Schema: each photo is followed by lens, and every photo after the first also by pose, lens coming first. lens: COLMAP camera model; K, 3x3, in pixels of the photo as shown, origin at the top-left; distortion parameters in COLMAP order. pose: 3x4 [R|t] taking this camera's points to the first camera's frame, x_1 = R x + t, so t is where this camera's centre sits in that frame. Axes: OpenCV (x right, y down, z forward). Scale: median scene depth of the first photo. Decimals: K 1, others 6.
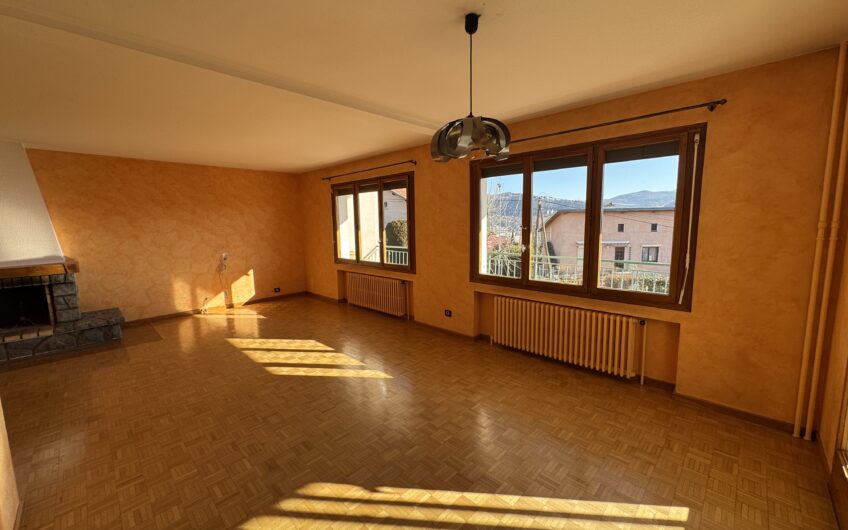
lens RADIAL K [[337.3, 0, 425.5], [0, 337.3, 260.9], [0, 0, 1]] dist [-0.002606, 0.000658]
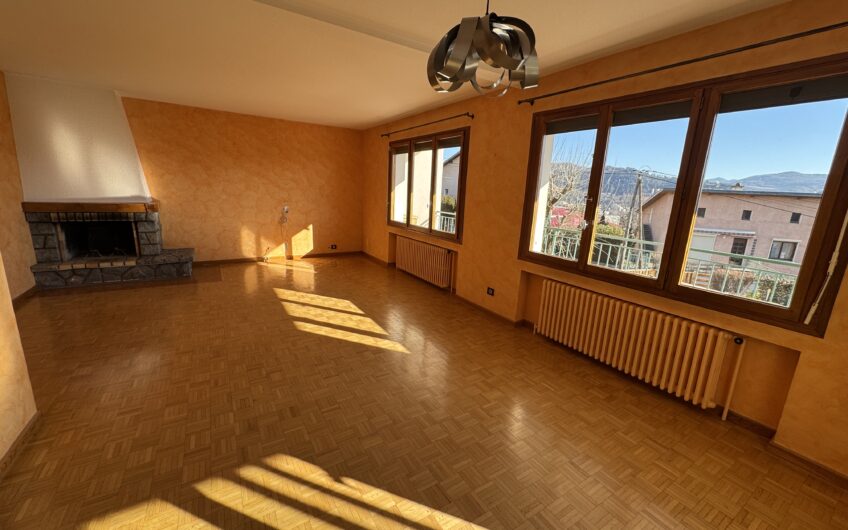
lens RADIAL K [[337.3, 0, 425.6], [0, 337.3, 261.5], [0, 0, 1]] dist [-0.002606, 0.000658]
pose [[0.969437, 0.110485, -0.219056, 0.087641], [-0.089737, 0.990674, 0.102534, 0.000832], [0.228341, -0.079743, 0.970310, 0.105551]]
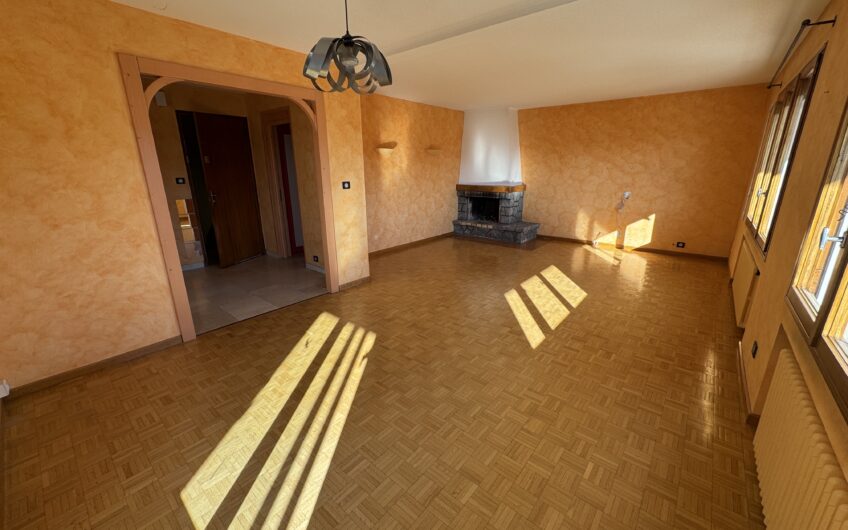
lens RADIAL K [[337.3, 0, 425.0], [0, 337.3, 262.0], [0, 0, 1]] dist [-0.002606, 0.000658]
pose [[0.070816, 0.290638, -0.954209, 0.473289], [-0.113937, 0.952707, 0.281724, -0.051830], [0.990961, 0.088769, 0.100582, 0.467769]]
